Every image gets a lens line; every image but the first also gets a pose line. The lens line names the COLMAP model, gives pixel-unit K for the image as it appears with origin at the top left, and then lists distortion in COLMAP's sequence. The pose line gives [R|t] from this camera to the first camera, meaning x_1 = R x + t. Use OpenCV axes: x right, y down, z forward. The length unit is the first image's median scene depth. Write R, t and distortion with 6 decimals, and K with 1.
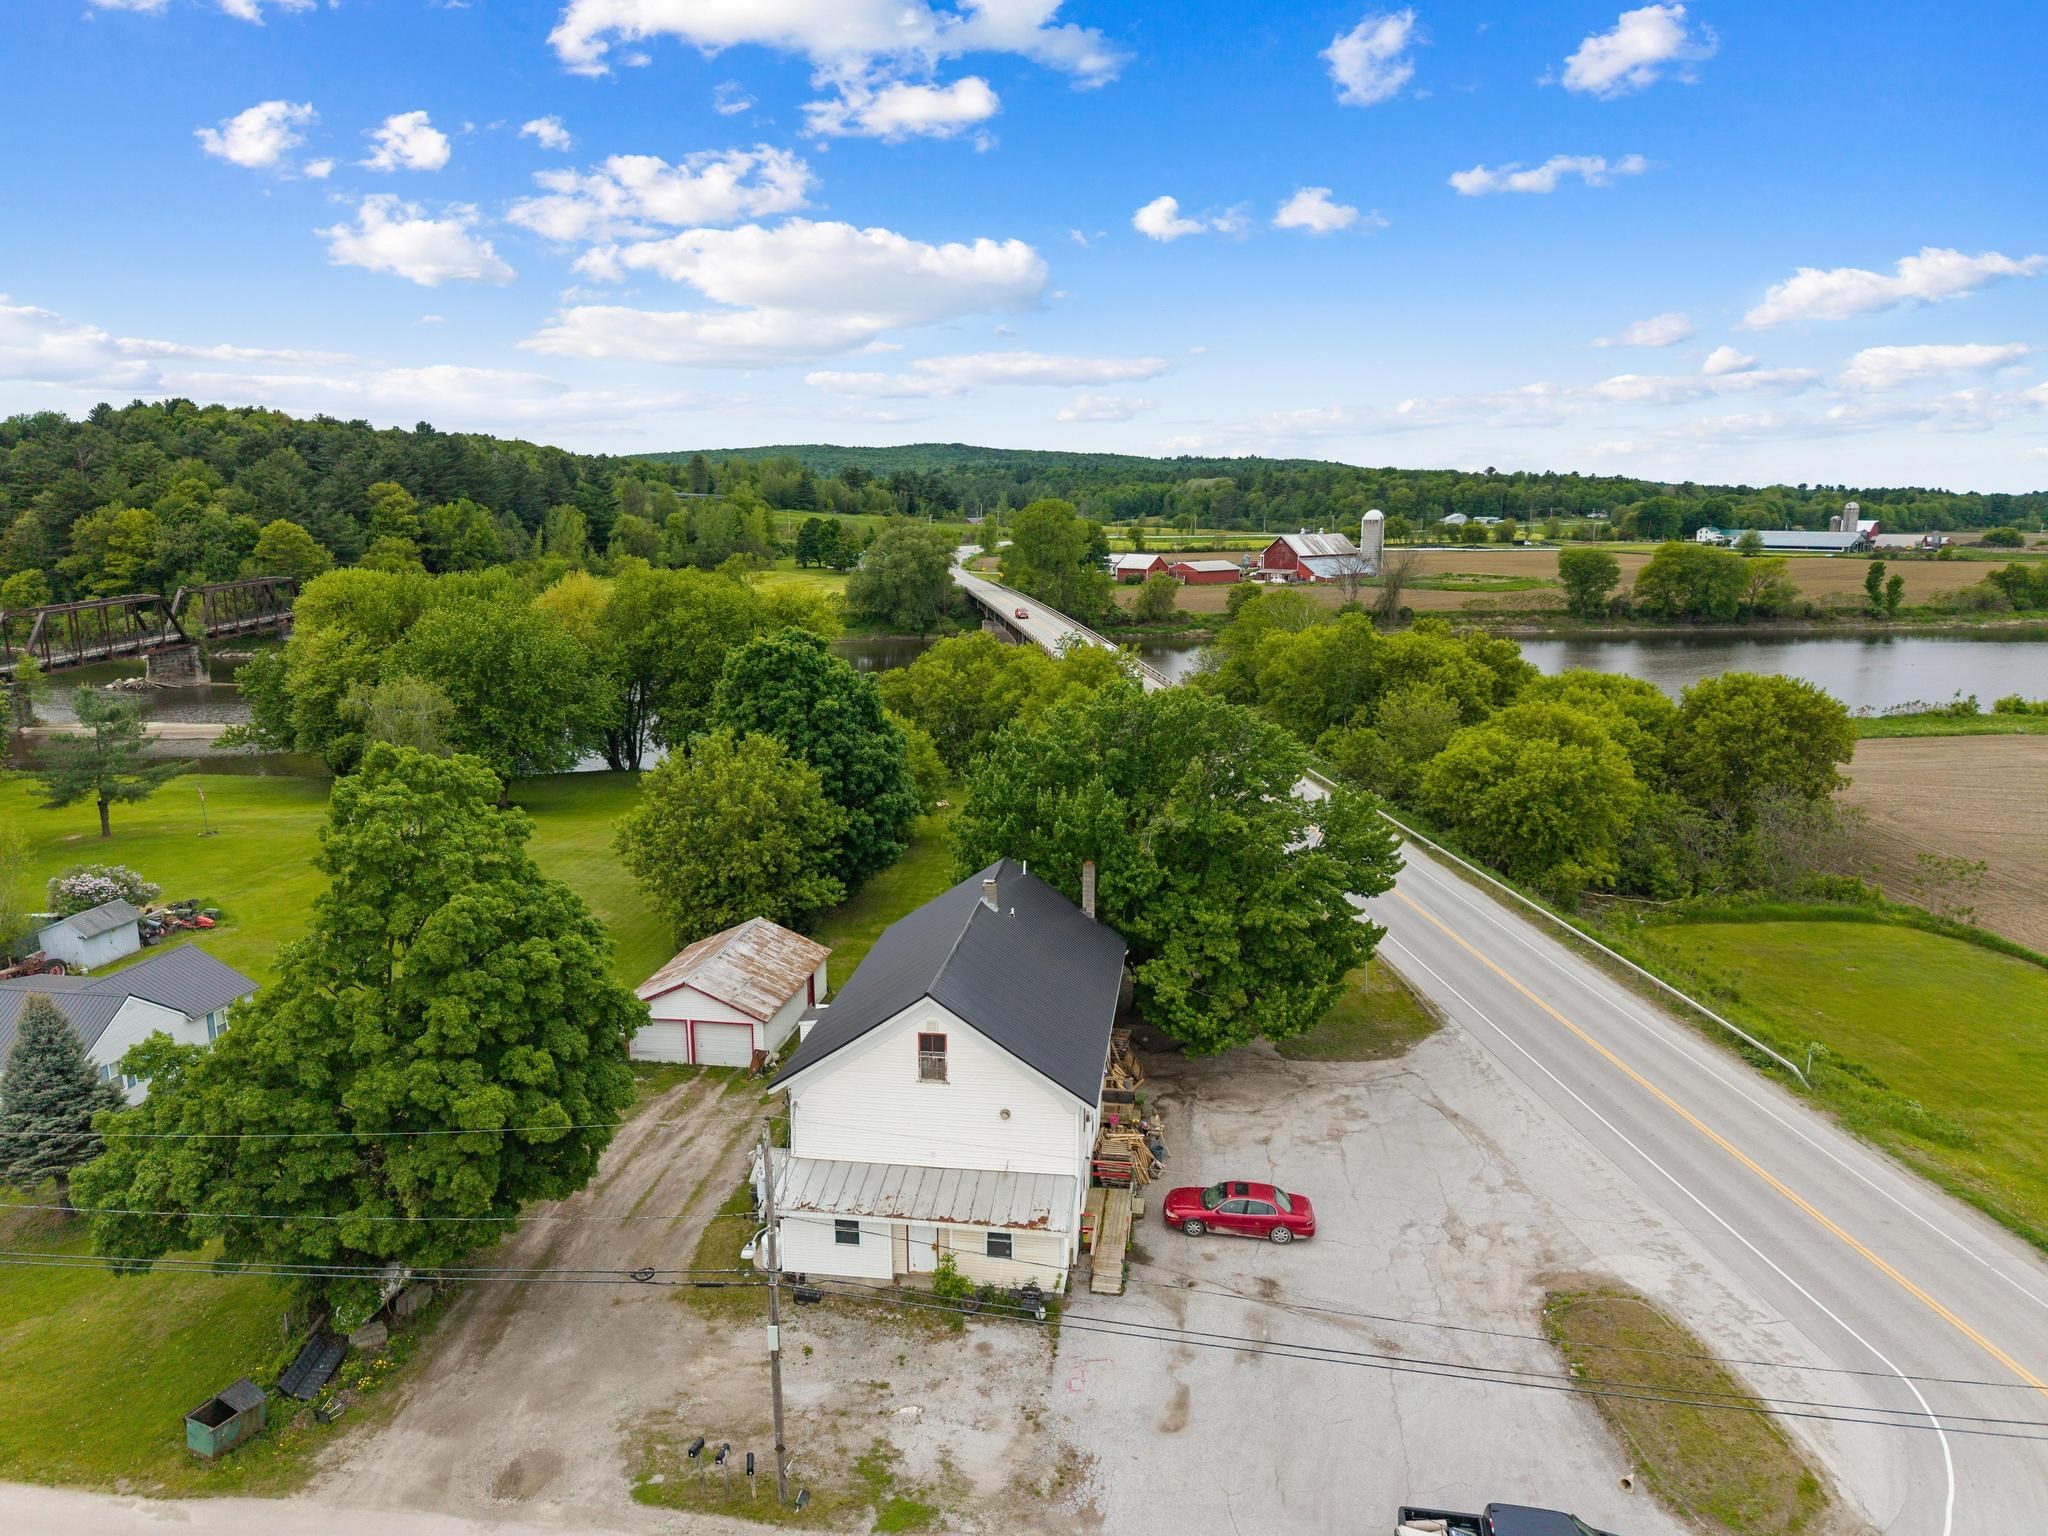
lens RADIAL K [[1371.1, 0, 1019.0], [0, 1371.1, 764.3], [0, 0, 1]] dist [0.023719, -0.022171]
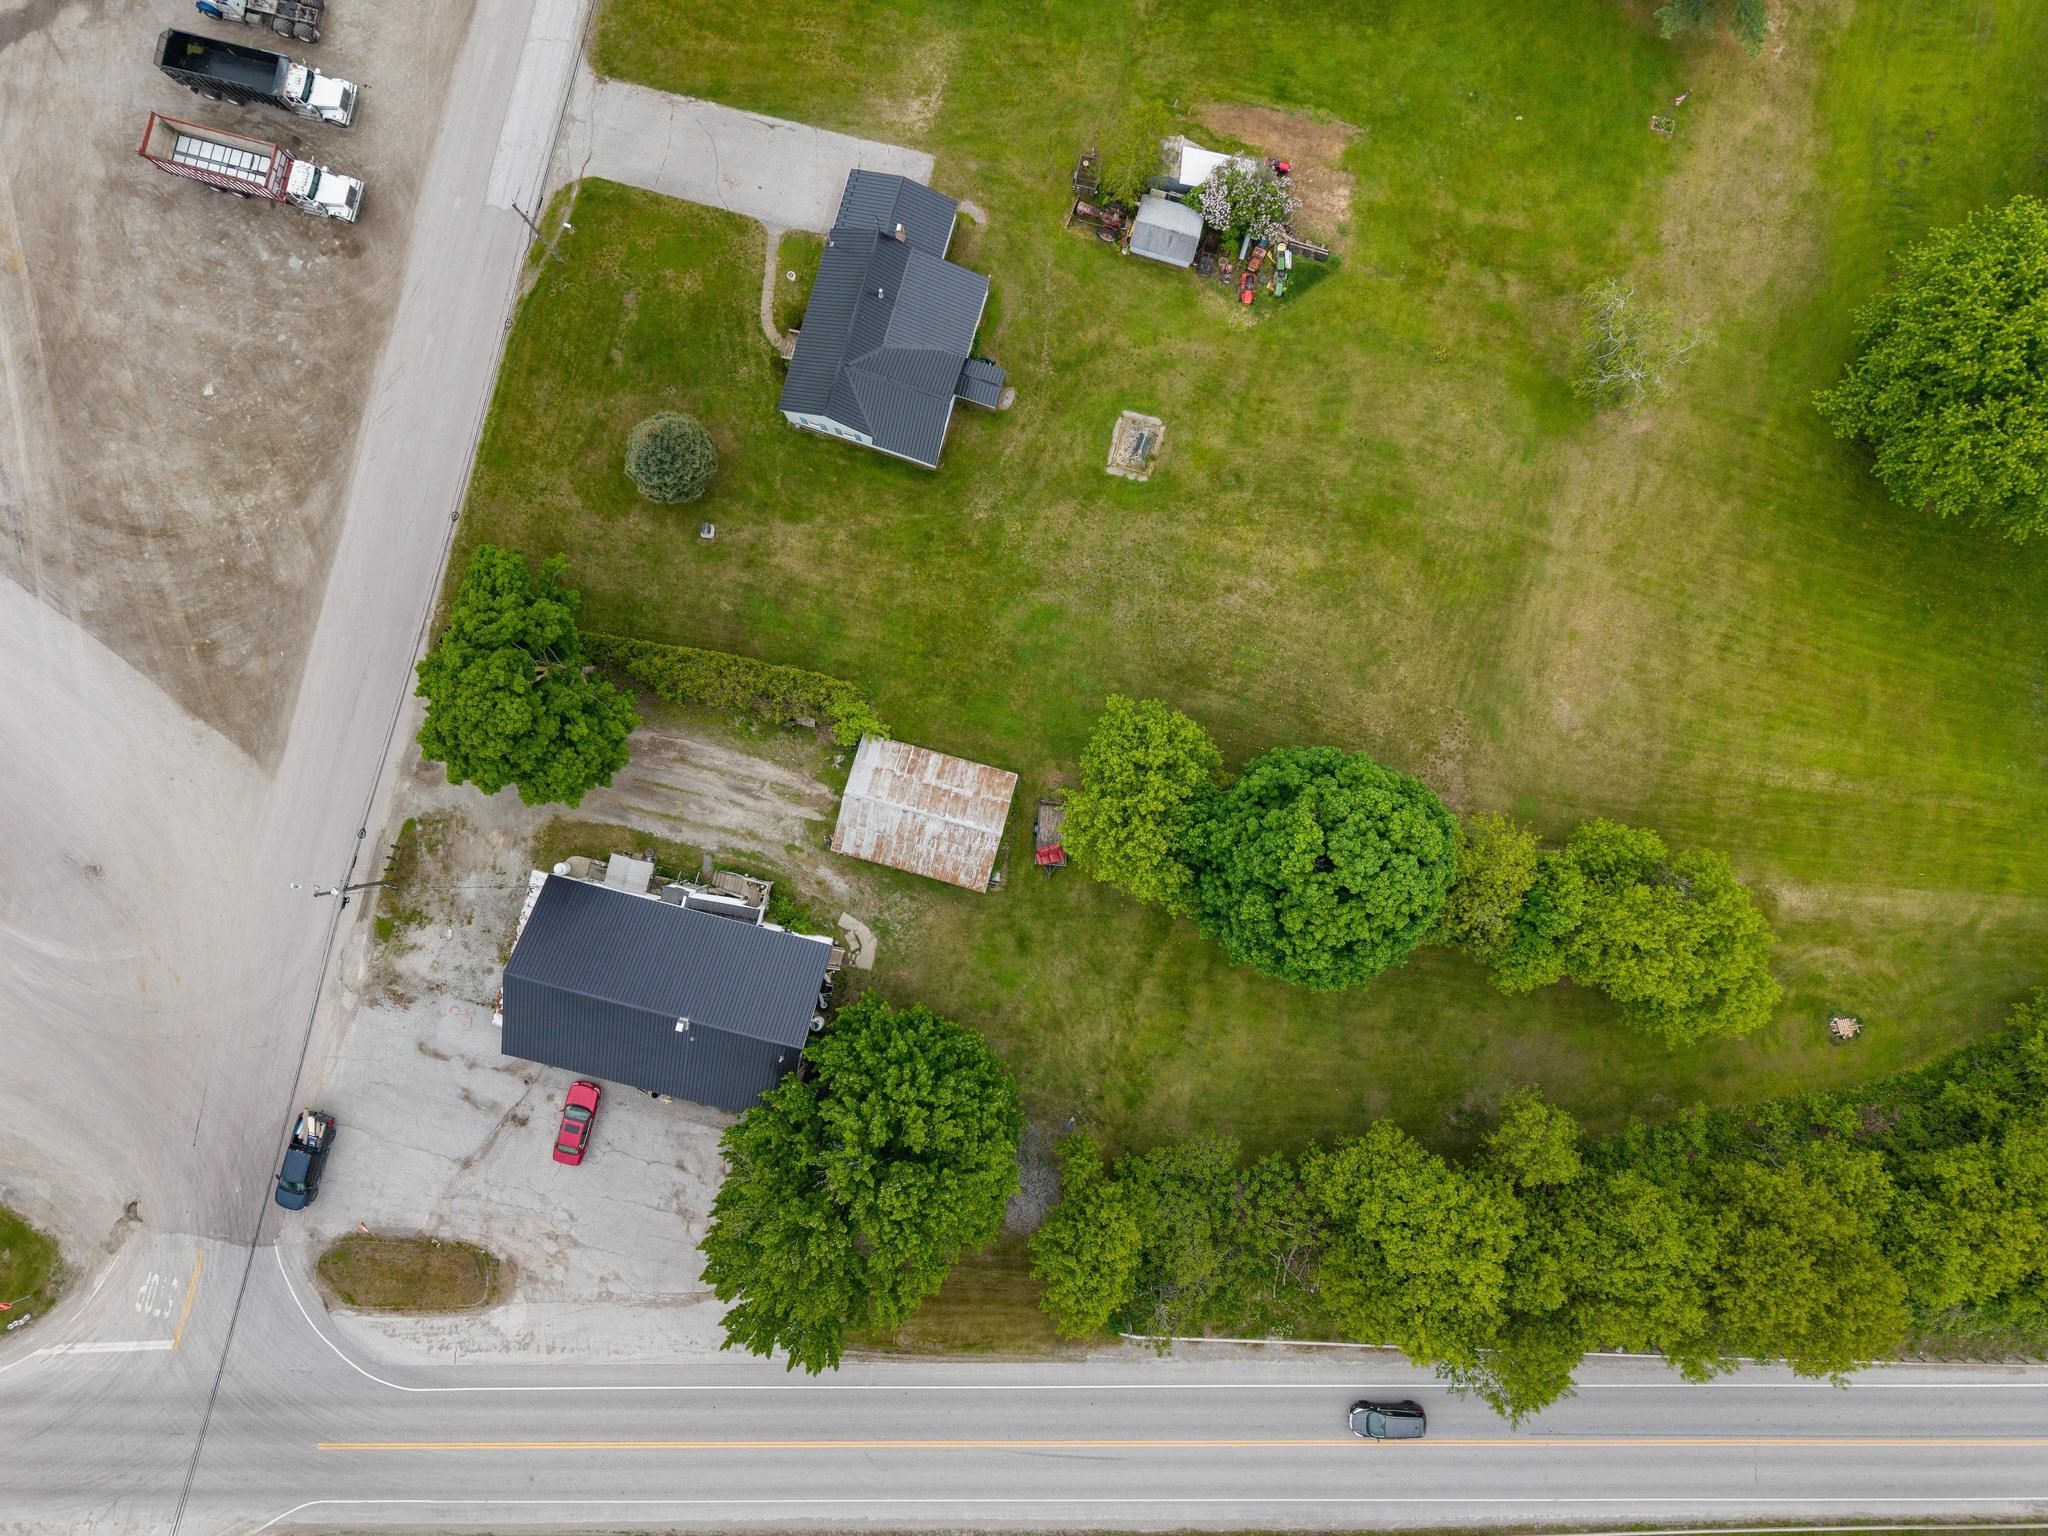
lens RADIAL K [[1421.0, 0, 1024.0], [0, 1421.0, 768.0], [0, 0, 1]] dist [0.029113, -0.031791]
pose [[-0.118897, 0.992883, 0.006909, -0.237101], [-0.198511, -0.030588, 0.979621, -0.989940], [0.972860, 0.115102, 0.200735, 0.707552]]
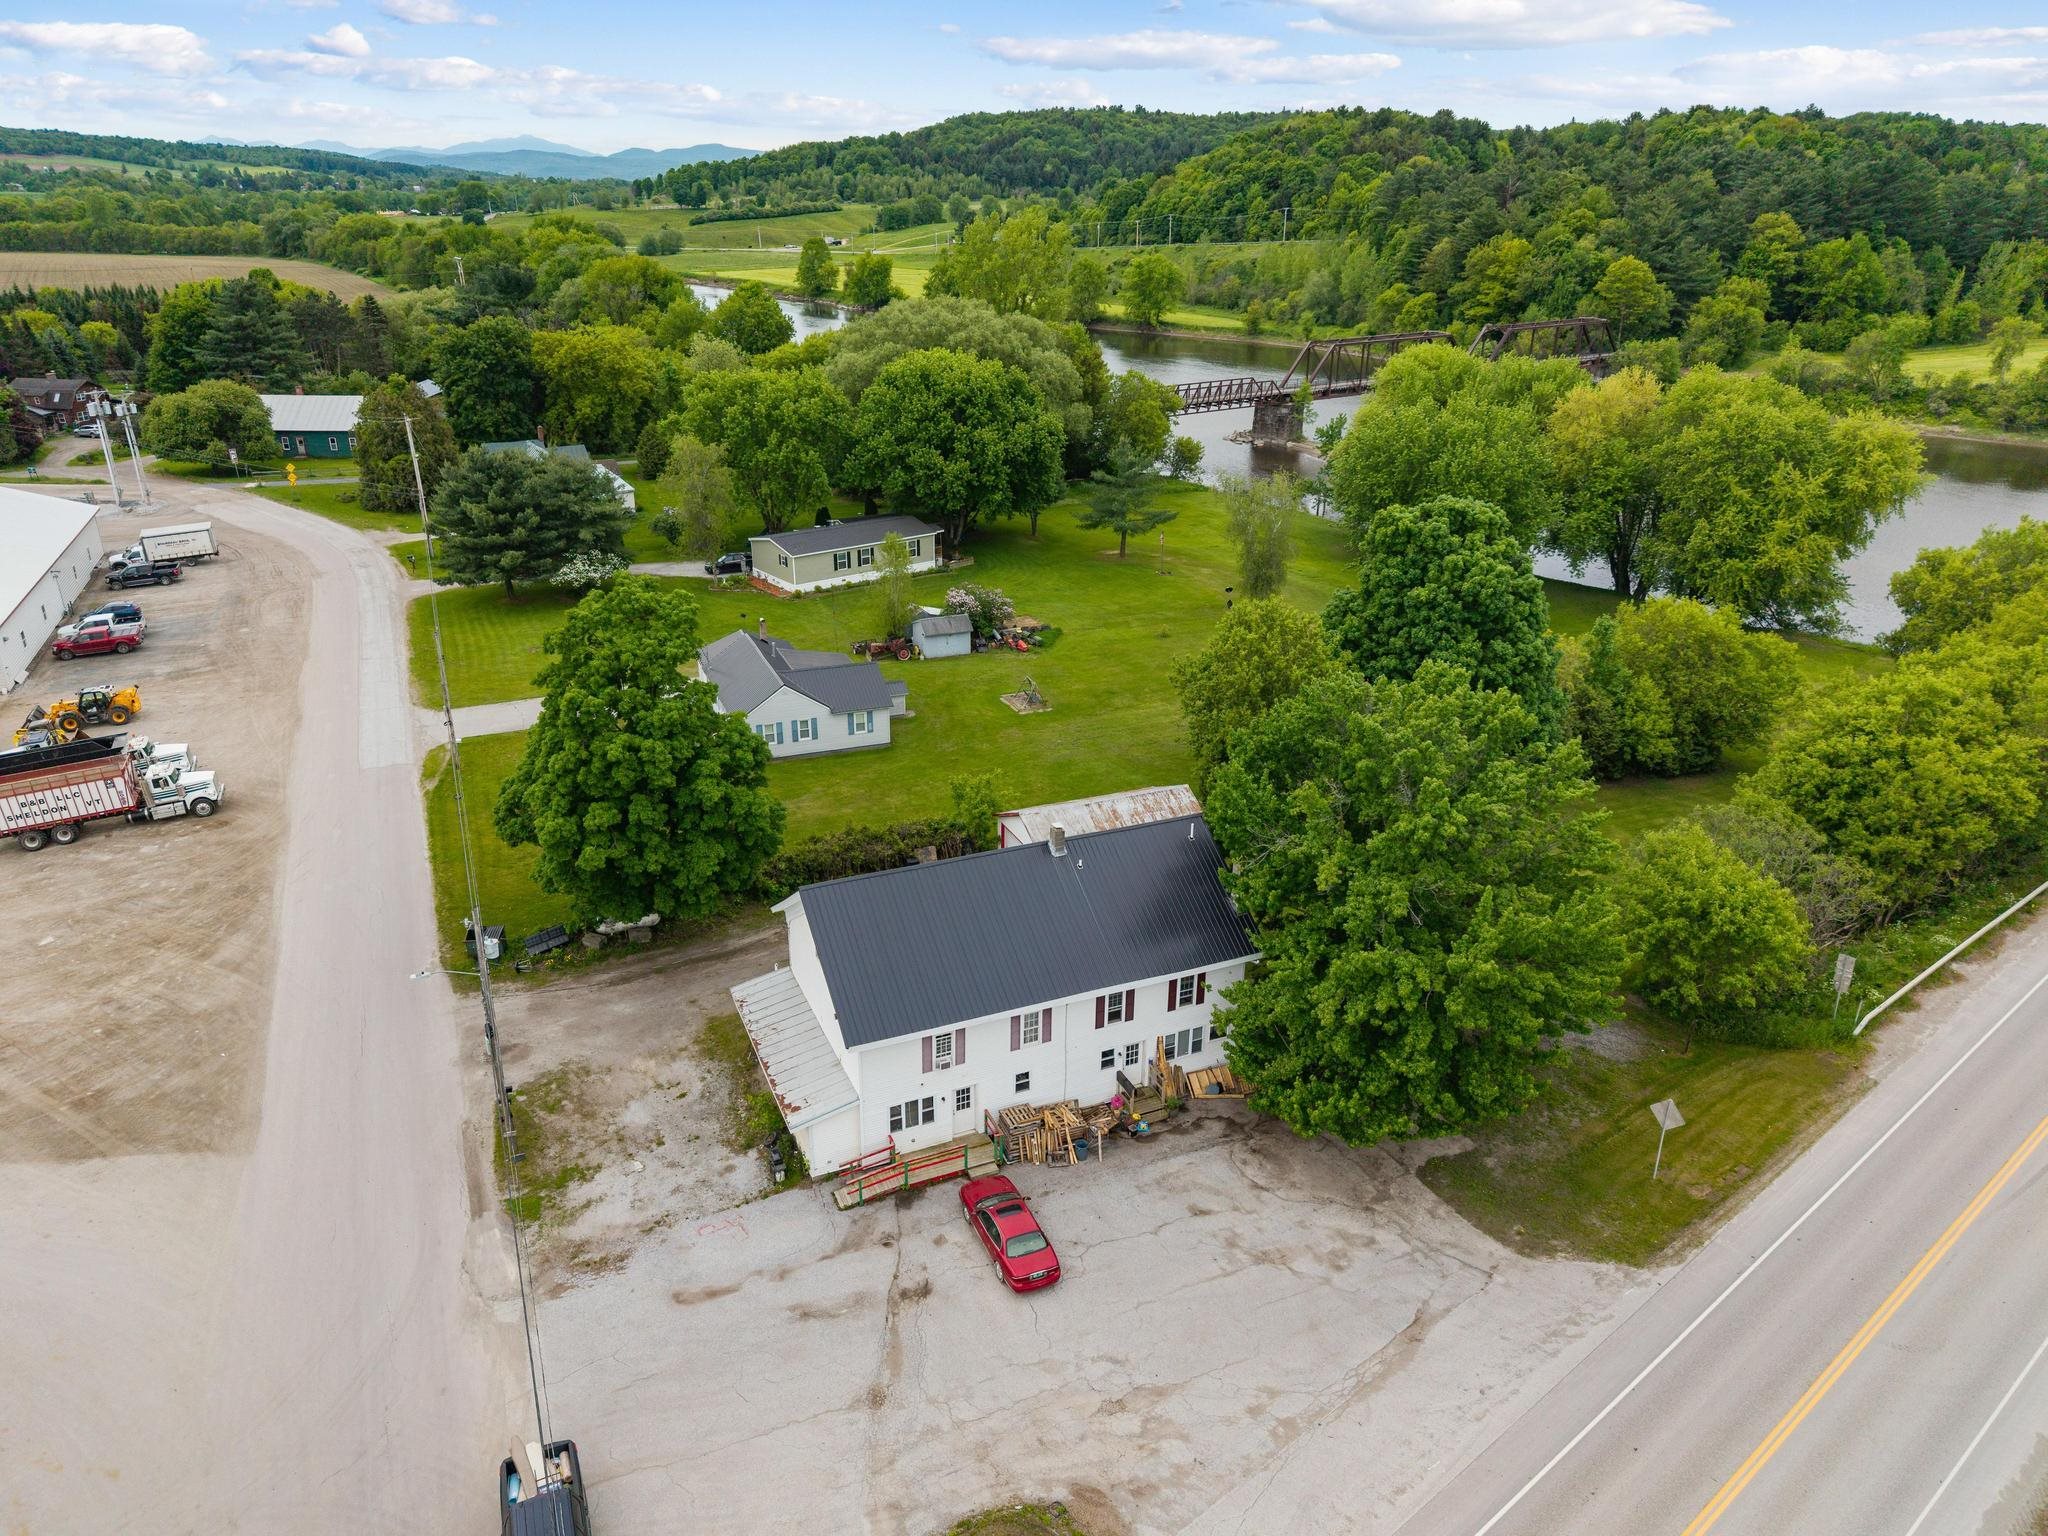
lens RADIAL K [[1371.1, 0, 1019.0], [0, 1371.1, 764.3], [0, 0, 1]] dist [0.023719, -0.022171]
pose [[0.524337, 0.334402, -0.783100, 0.507200], [-0.169983, 0.942255, 0.288550, -0.166581], [0.834372, -0.018184, 0.550902, 0.294612]]
